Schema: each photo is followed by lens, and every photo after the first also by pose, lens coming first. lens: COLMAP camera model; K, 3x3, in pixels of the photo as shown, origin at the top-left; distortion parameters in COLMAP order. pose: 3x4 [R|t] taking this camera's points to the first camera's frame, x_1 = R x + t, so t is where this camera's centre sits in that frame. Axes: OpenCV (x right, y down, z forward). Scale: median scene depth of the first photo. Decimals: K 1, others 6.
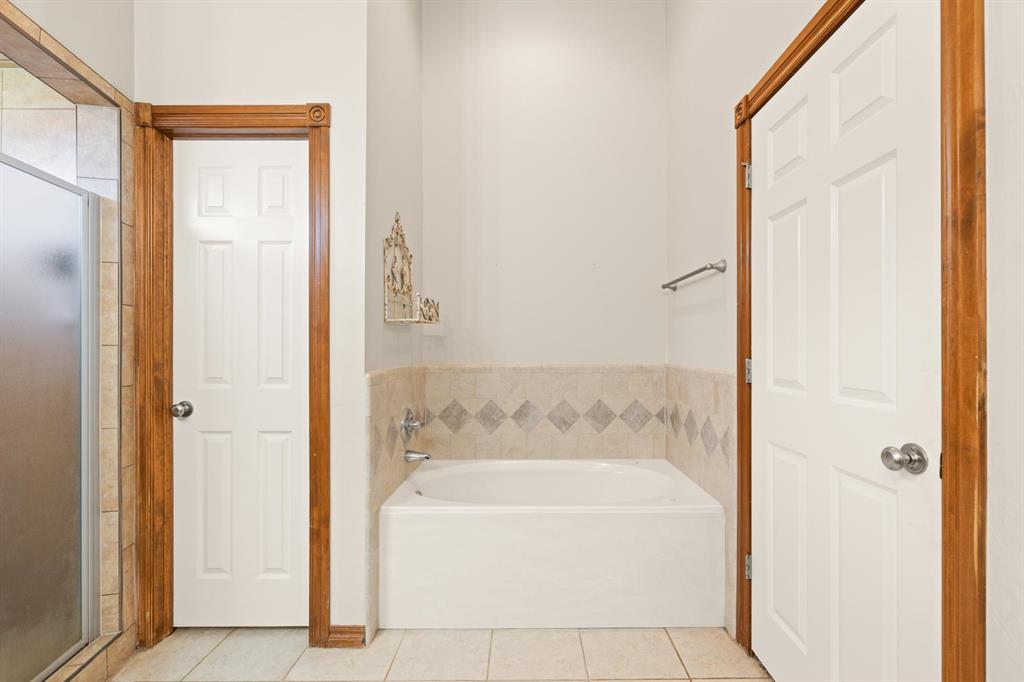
lens RADIAL K [[428.7, 0, 515.9], [0, 428.7, 346.1], [0, 0, 1]] dist [-0.000573, -0.000016]
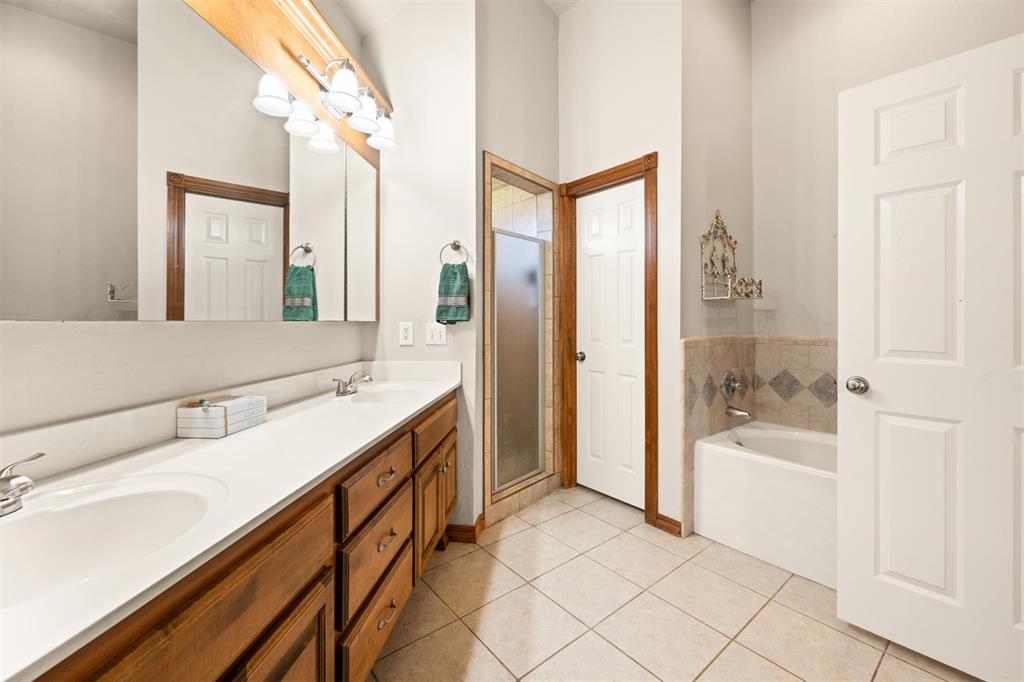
lens RADIAL K [[416.4, 0, 508.1], [0, 416.4, 325.9], [0, 0, 1]] dist [-0.000824, 0.000012]
pose [[0.625592, 0.012137, -0.780056, 0.333958], [0.001174, 0.999863, 0.016498, -0.000643], [0.780149, -0.011237, 0.625492, -0.259994]]
